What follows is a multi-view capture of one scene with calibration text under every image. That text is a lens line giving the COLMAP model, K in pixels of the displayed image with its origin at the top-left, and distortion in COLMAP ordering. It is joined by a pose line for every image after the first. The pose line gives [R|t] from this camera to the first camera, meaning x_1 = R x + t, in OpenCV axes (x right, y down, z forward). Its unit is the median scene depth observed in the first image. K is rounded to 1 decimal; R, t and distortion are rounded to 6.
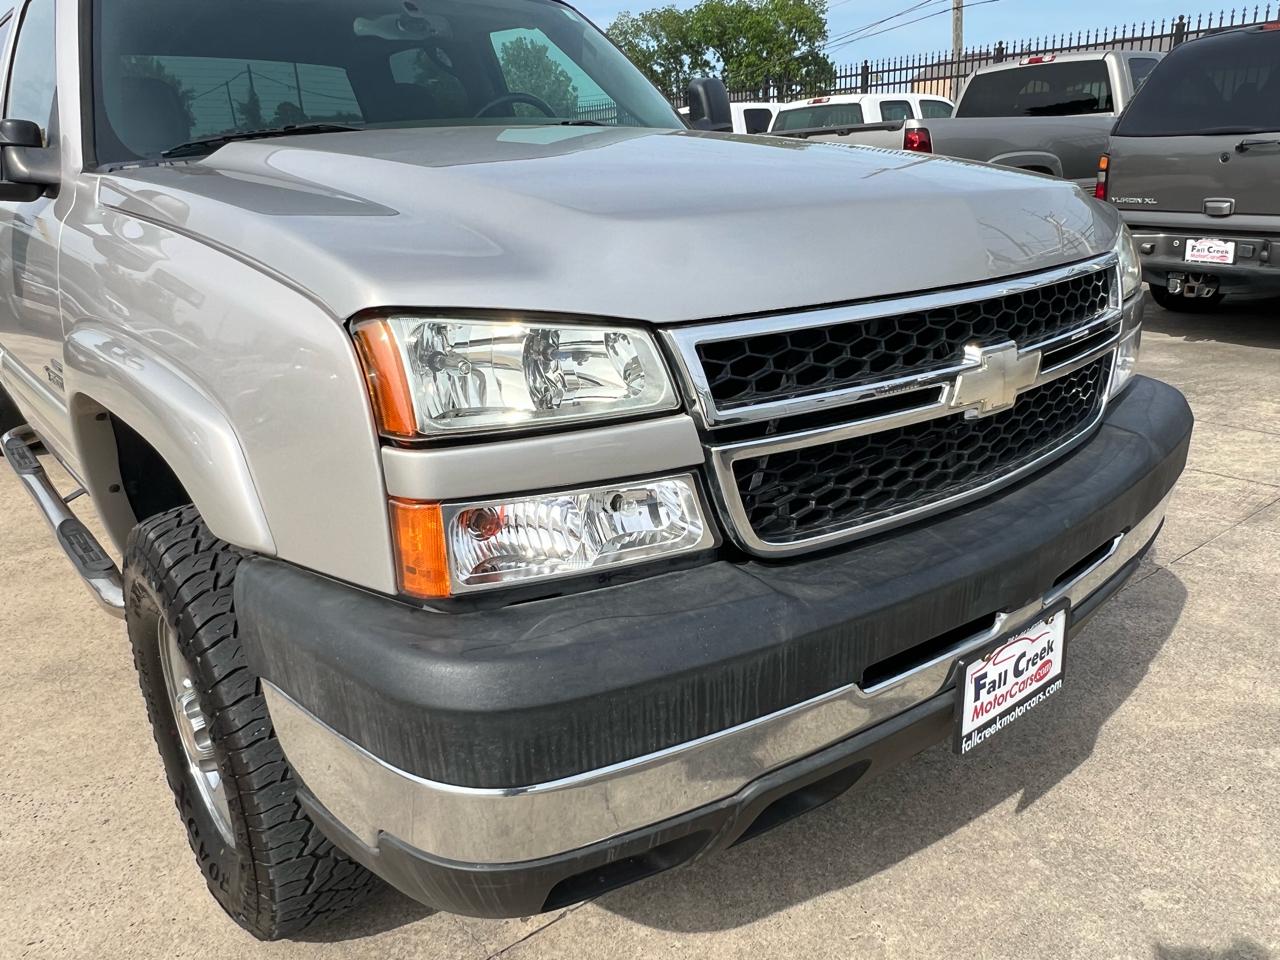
lens RADIAL K [[929.4, 0, 632.2], [0, 929.4, 491.7], [0, 0, 1]] dist [-0.003656, -0.000316]
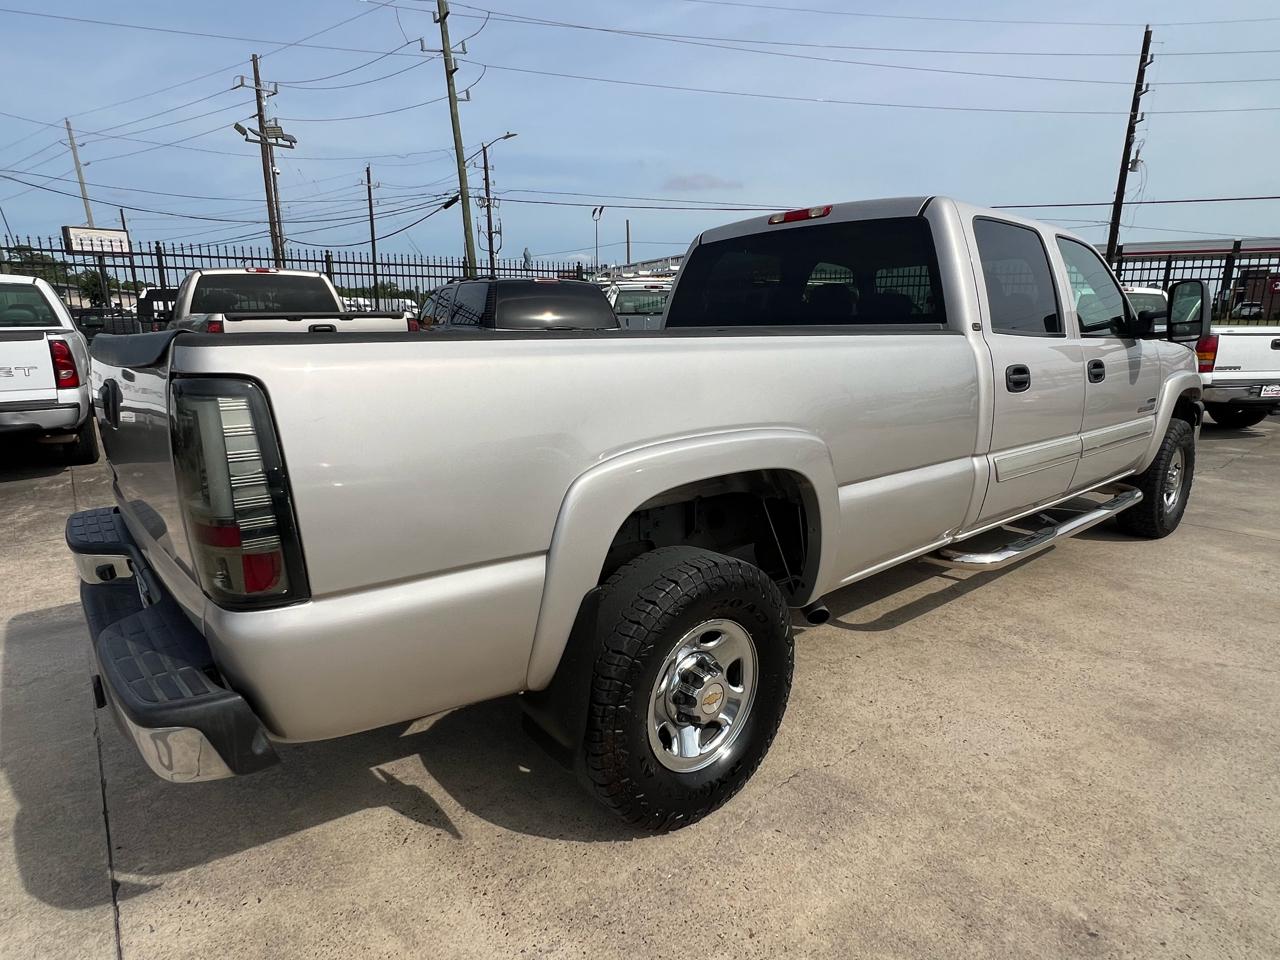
lens RADIAL K [[722.4, 0, 632.2], [0, 722.4, 481.7], [0, 0, 1]] dist [-0.003831, 0.001152]
pose [[-0.015628, -0.174446, 0.984543, -3.236727], [0.340466, 0.924893, 0.169281, -0.940799], [-0.940127, 0.337849, 0.044938, 2.889941]]
